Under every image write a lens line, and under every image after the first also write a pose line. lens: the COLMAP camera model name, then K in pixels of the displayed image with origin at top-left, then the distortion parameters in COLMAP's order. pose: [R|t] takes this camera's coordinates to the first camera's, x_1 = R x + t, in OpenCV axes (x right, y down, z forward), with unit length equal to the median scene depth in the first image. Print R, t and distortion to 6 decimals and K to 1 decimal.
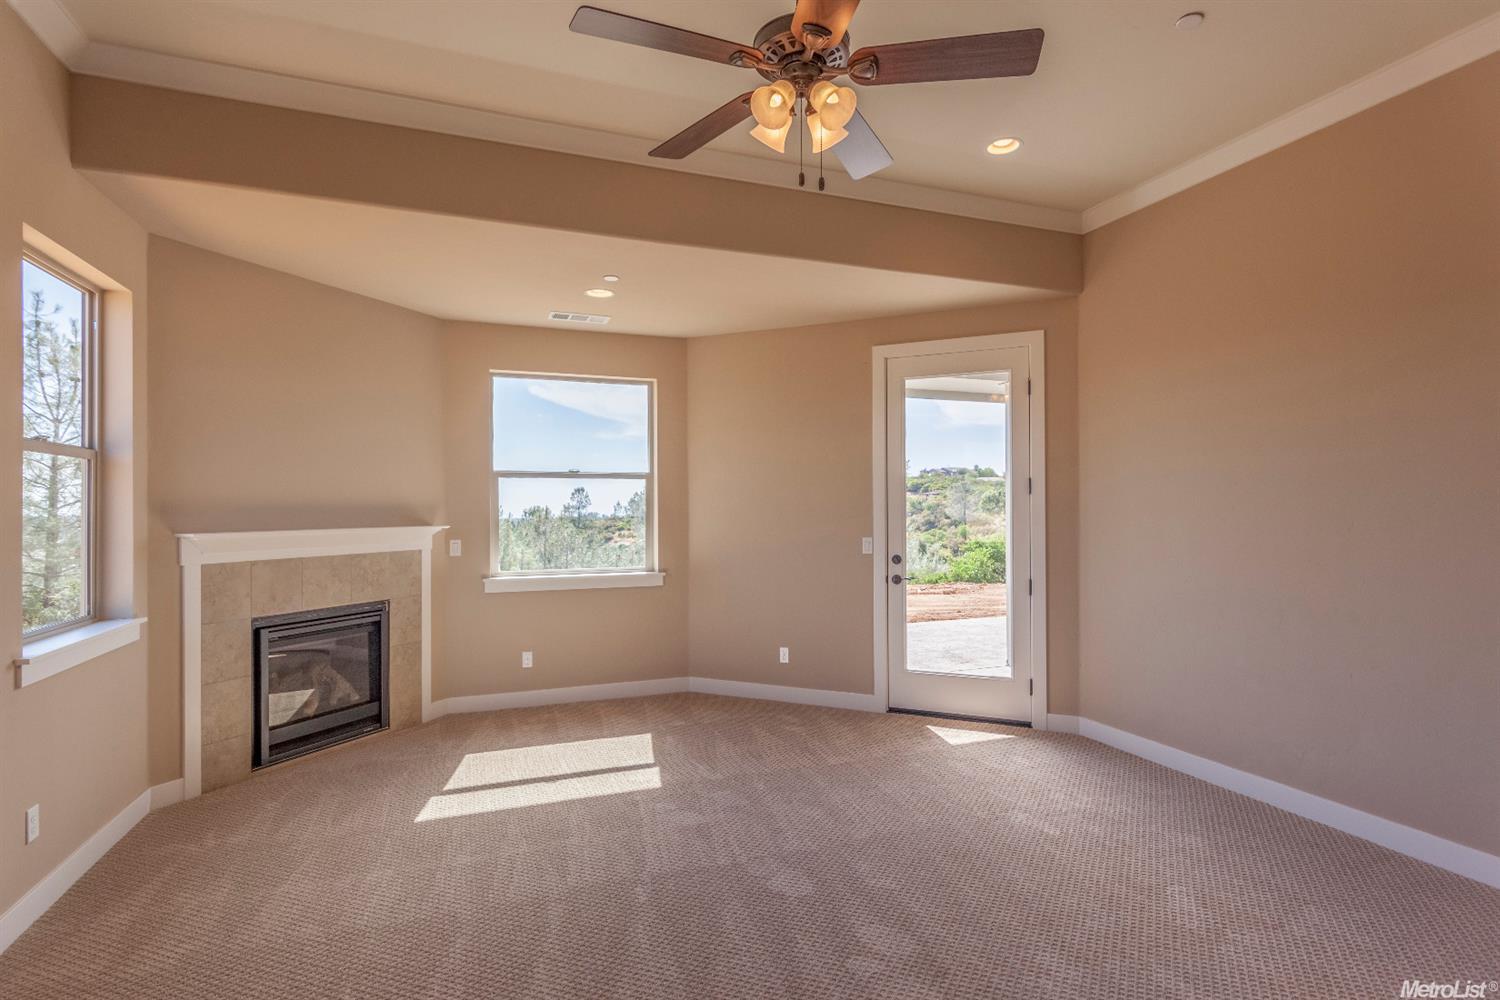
lens RADIAL K [[737.4, 0, 748.0], [0, 737.4, 512.2], [0, 0, 1]] dist [0.002327, -0.000241]
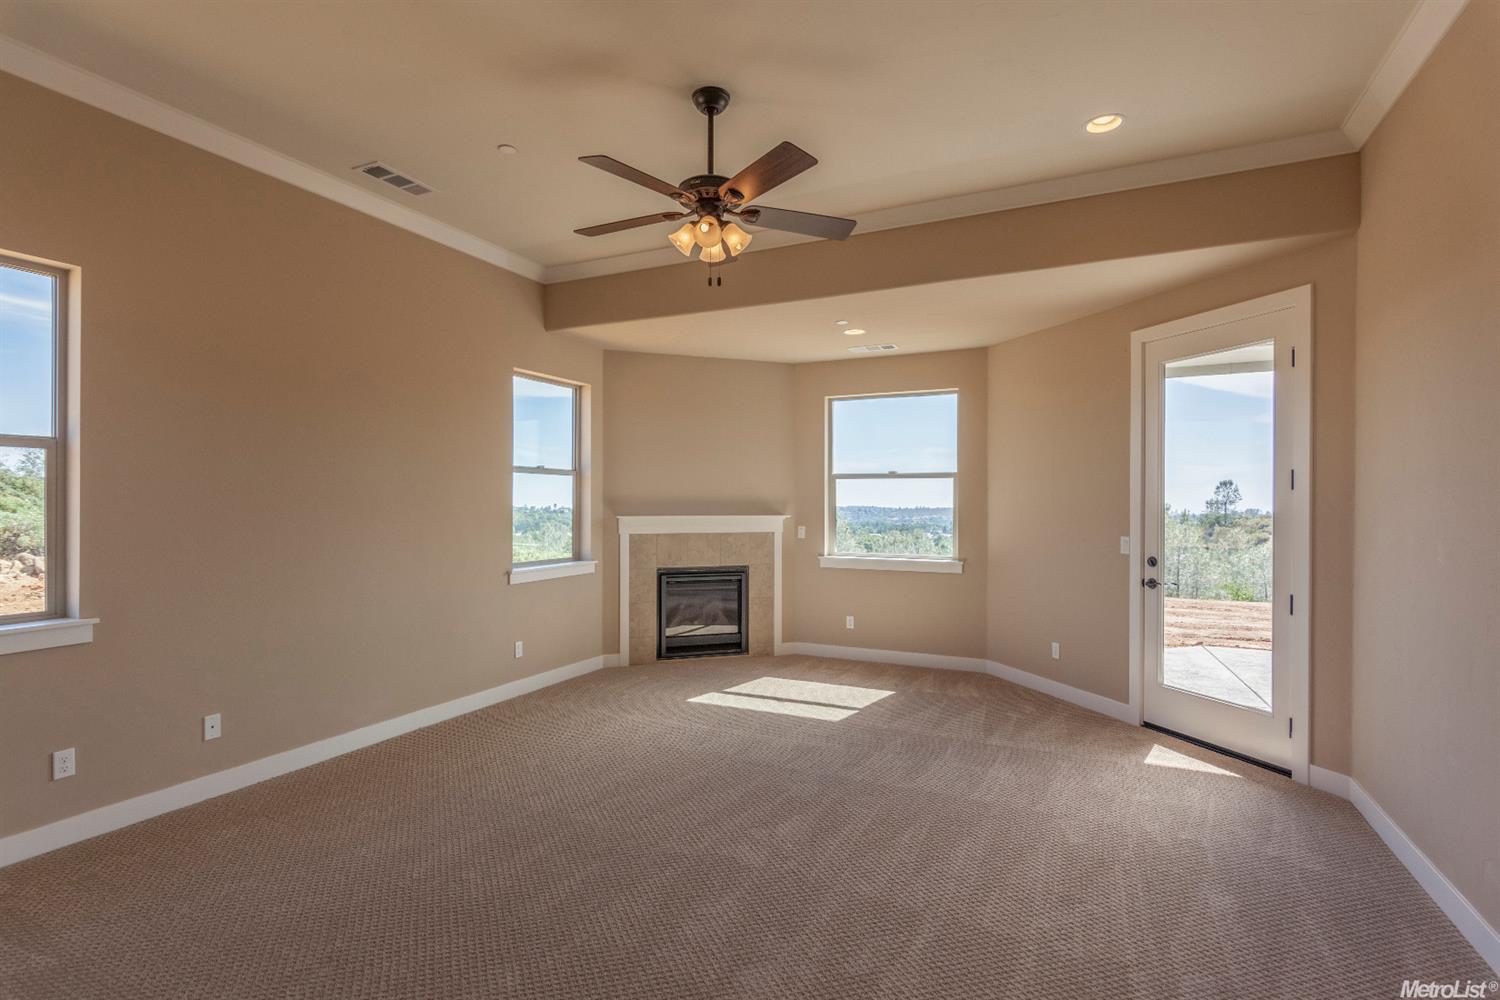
lens RADIAL K [[716.7, 0, 753.0], [0, 716.7, 515.9], [0, 0, 1]] dist [0.001144, 0.000001]
pose [[0.696539, 0.019834, -0.717245, 0.544631], [-0.010135, 0.999790, 0.017805, -0.004018], [0.717447, -0.005132, 0.696594, 0.027414]]
